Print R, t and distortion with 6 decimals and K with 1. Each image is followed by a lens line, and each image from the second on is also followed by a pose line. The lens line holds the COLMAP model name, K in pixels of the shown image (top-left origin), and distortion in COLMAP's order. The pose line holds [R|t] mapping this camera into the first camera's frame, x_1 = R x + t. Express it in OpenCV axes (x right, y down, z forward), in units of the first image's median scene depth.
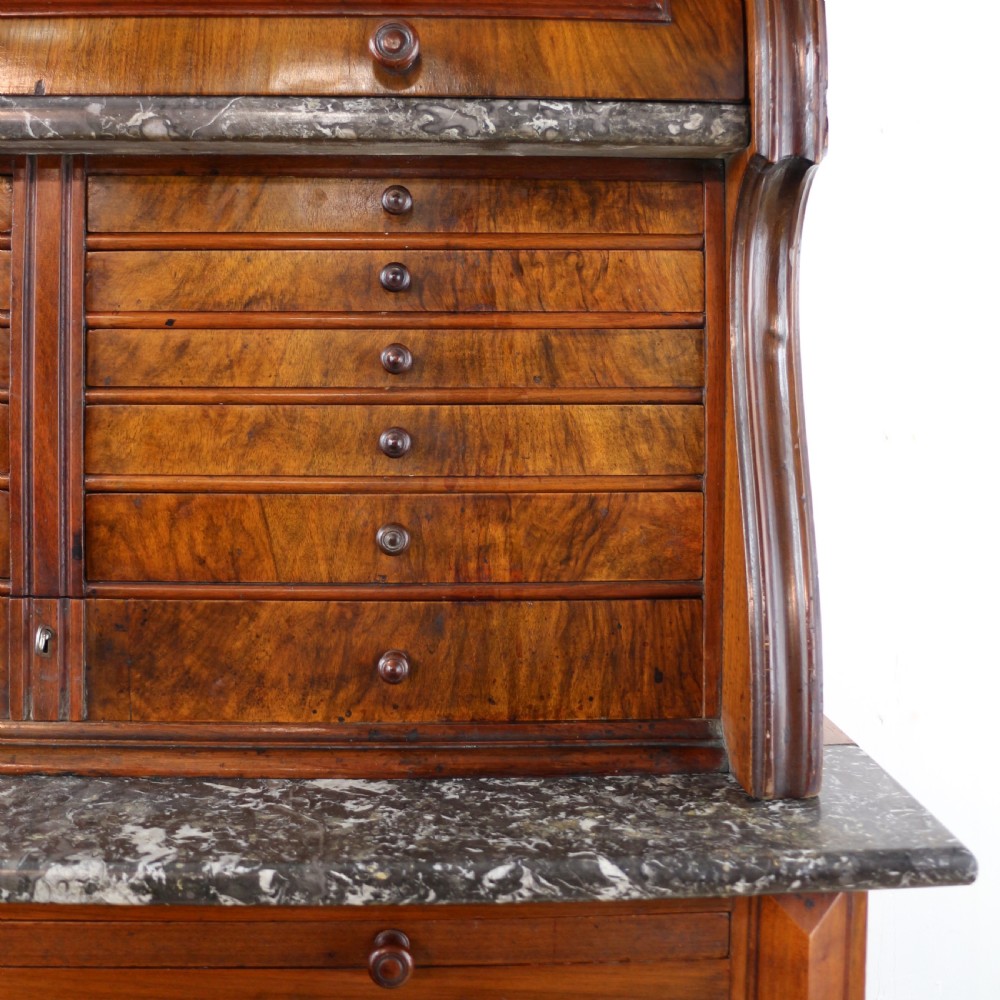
lens RADIAL K [[1291.0, 0, 474.1], [0, 1291.0, 329.3], [0, 0, 1]] dist [-0.113704, 0.000000]
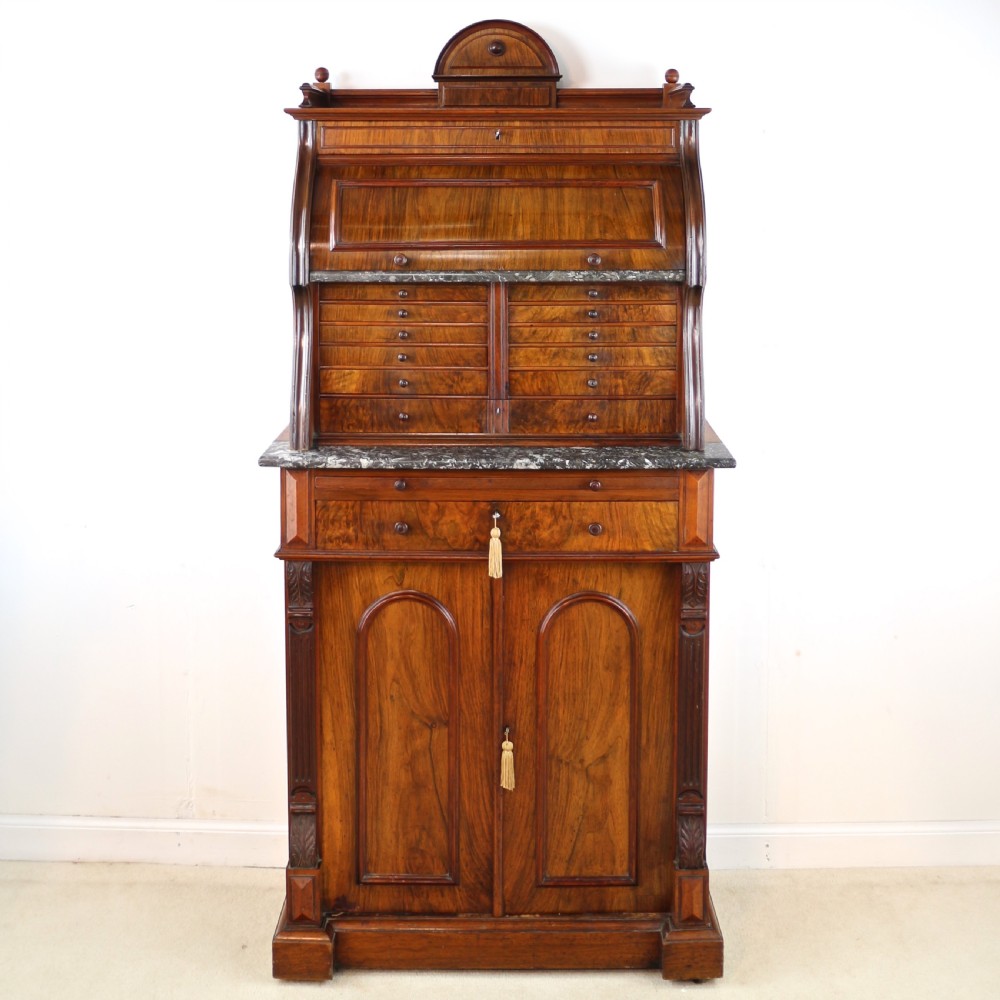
lens RADIAL K [[1409.7, 0, 504.6], [0, 1409.7, 225.6], [0, 0, 1]] dist [-0.071990, 0.000000]
pose [[0.998533, -0.003140, -0.054058, -0.093757], [0.006214, 0.998367, 0.056779, -0.526120], [0.053792, -0.057031, 0.996922, -3.055130]]
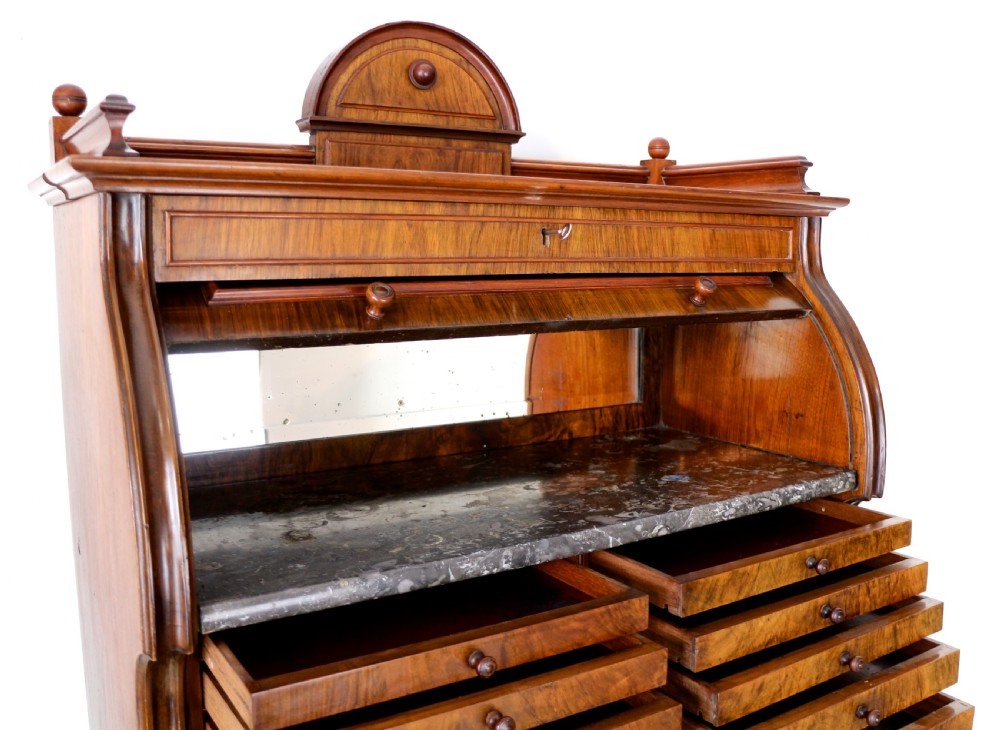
lens RADIAL K [[931.5, 0, 552.5], [0, 931.5, 361.7], [0, 0, 1]] dist [-0.136417, 0.000000]
pose [[0.853637, -0.062240, 0.517136, -1.018840], [-0.004959, 0.991819, 0.127557, -0.547971], [-0.520845, -0.111452, 0.846345, -0.064607]]
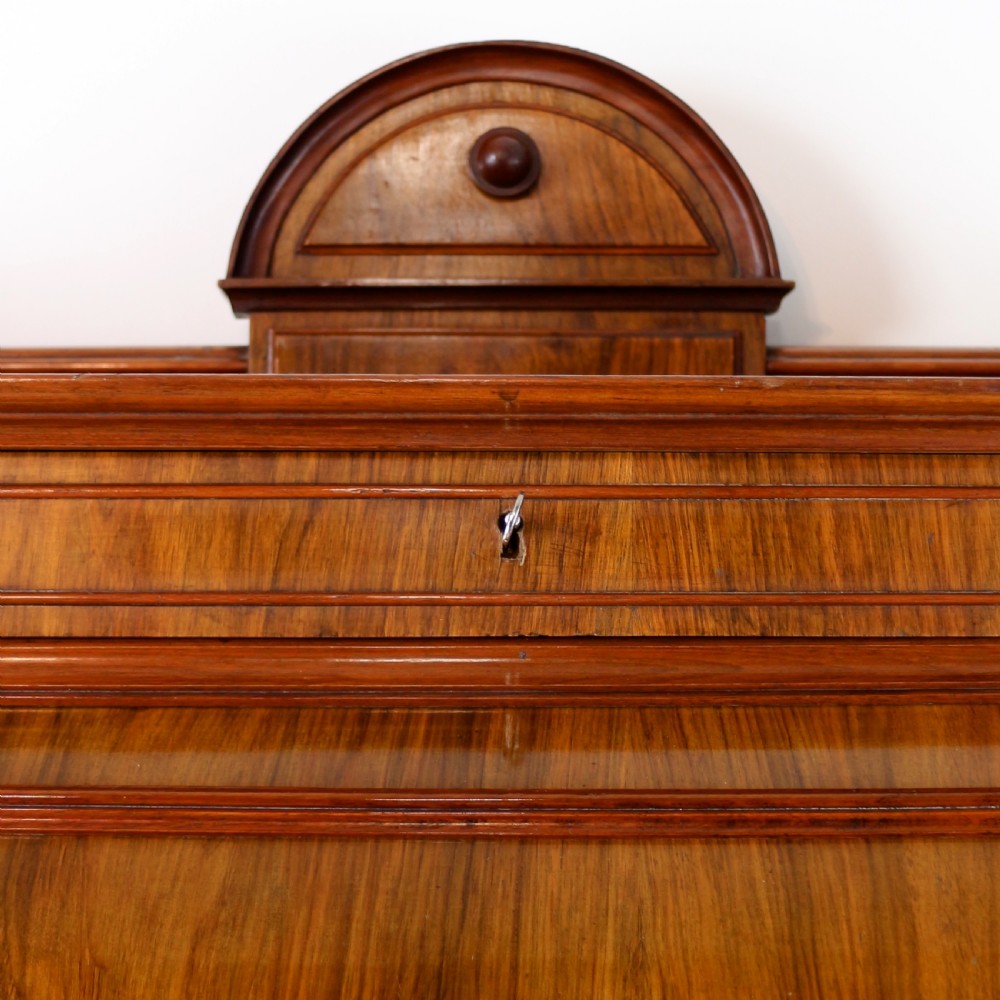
lens RADIAL K [[1854.4, 0, 548.7], [0, 1854.4, 571.0], [0, 0, 1]] dist [-0.135955, 0.000000]
pose [[0.999399, -0.005051, -0.034282, -0.283887], [0.004765, 0.999953, -0.008404, -0.528704], [0.034323, 0.008236, 0.999377, 0.113383]]
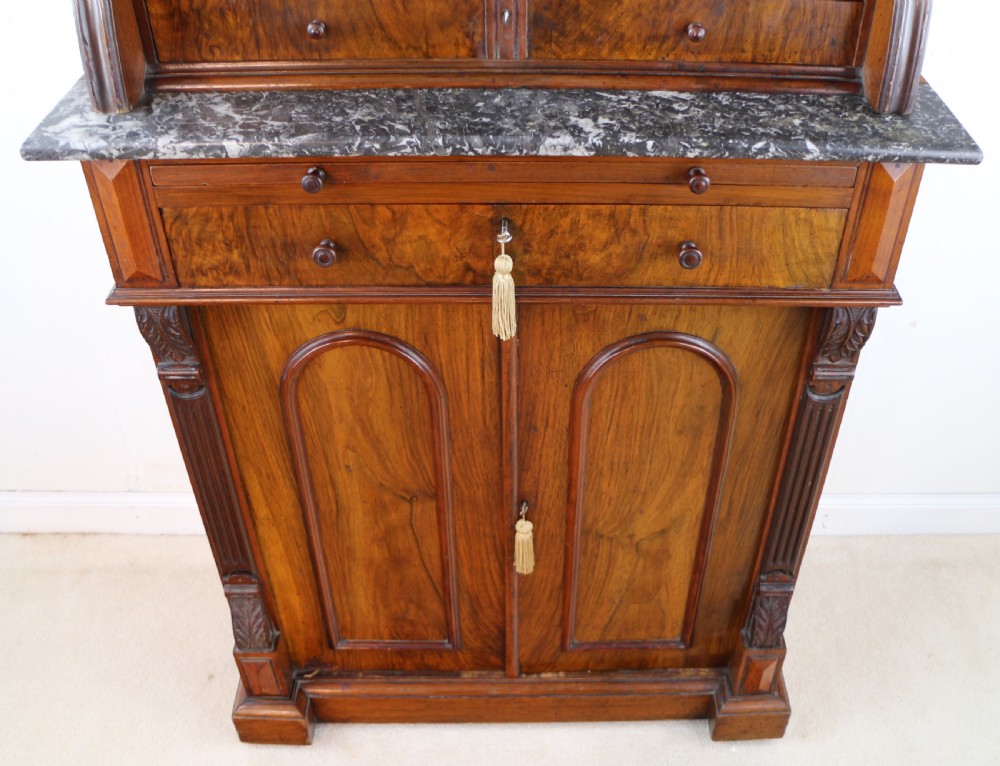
lens RADIAL K [[1003.6, 0, 546.8], [0, 1003.6, 427.6], [0, 0, 1]] dist [-0.148312, 0.000000]
pose [[0.999580, 0.026122, -0.012534, -0.245294], [-0.011026, 0.743006, 0.669194, -0.255497], [0.026793, -0.668775, 0.742982, -0.442102]]
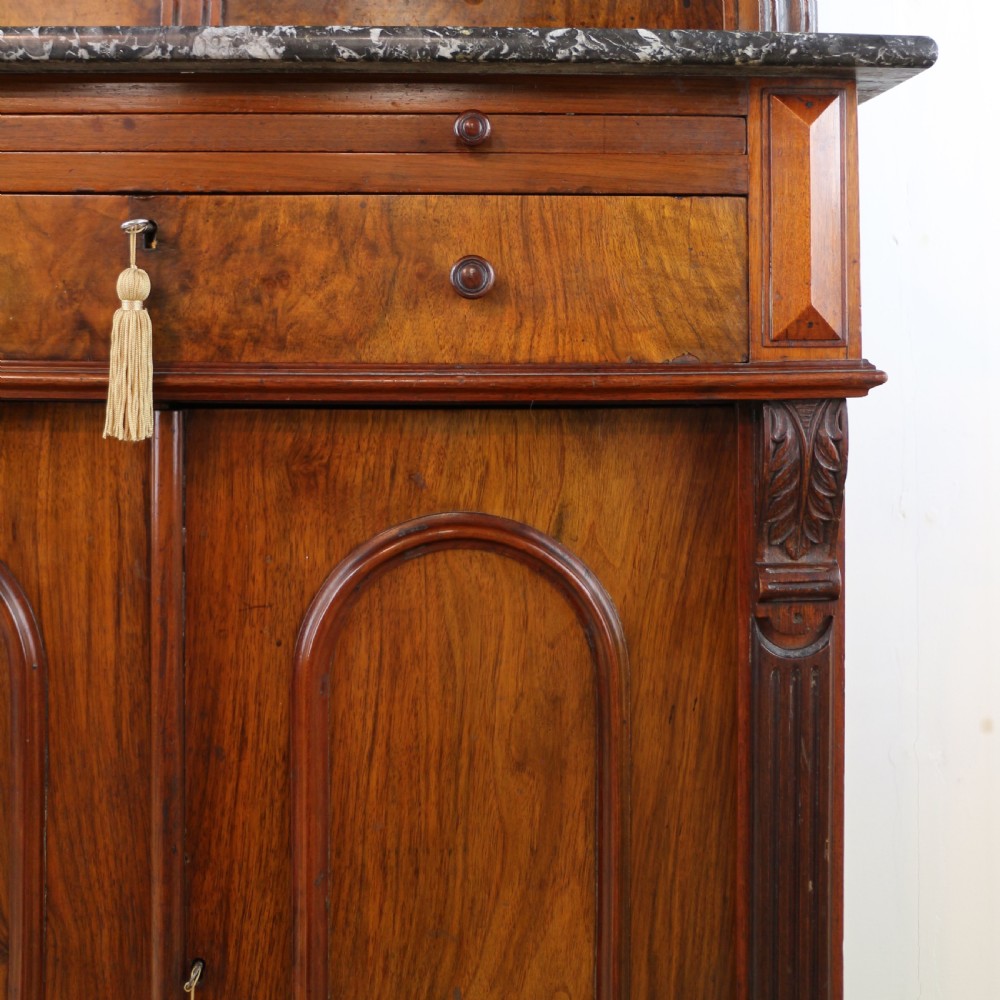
lens RADIAL K [[1300.4, 0, 522.2], [0, 1300.4, 216.0], [0, 0, 1]] dist [-0.127012, 0.000000]
pose [[0.999954, -0.005824, -0.007647, -0.006443], [0.005320, 0.997915, -0.064315, 0.568288], [0.008006, 0.064272, 0.997900, -0.237761]]
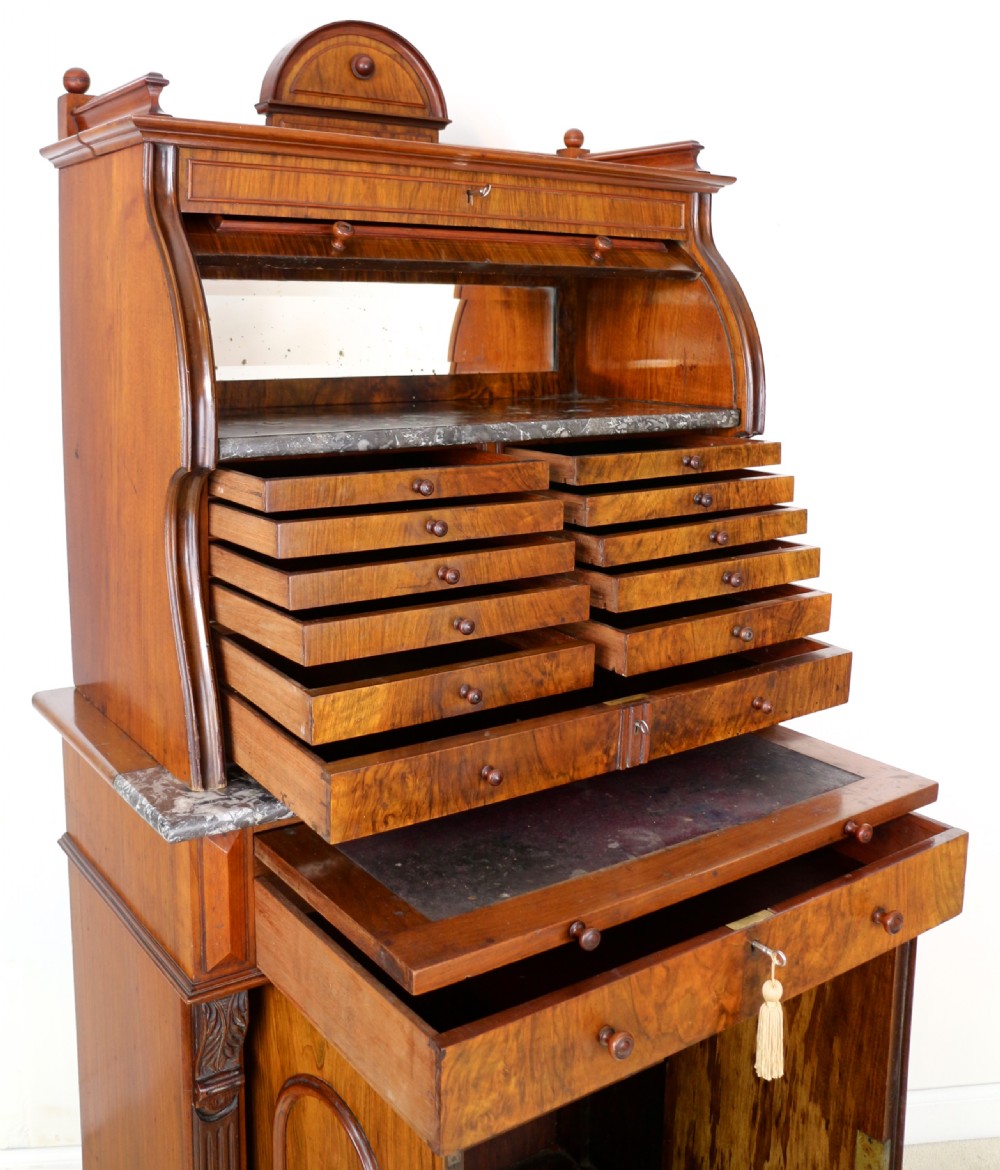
lens RADIAL K [[1231.7, 0, 496.1], [0, 1231.7, 435.2], [0, 0, 1]] dist [-0.117030, 0.000000]
pose [[0.843864, -0.048326, 0.534376, -1.464048], [-0.010224, 0.994307, 0.106065, -0.368286], [-0.536459, -0.094967, 0.838566, -0.789883]]
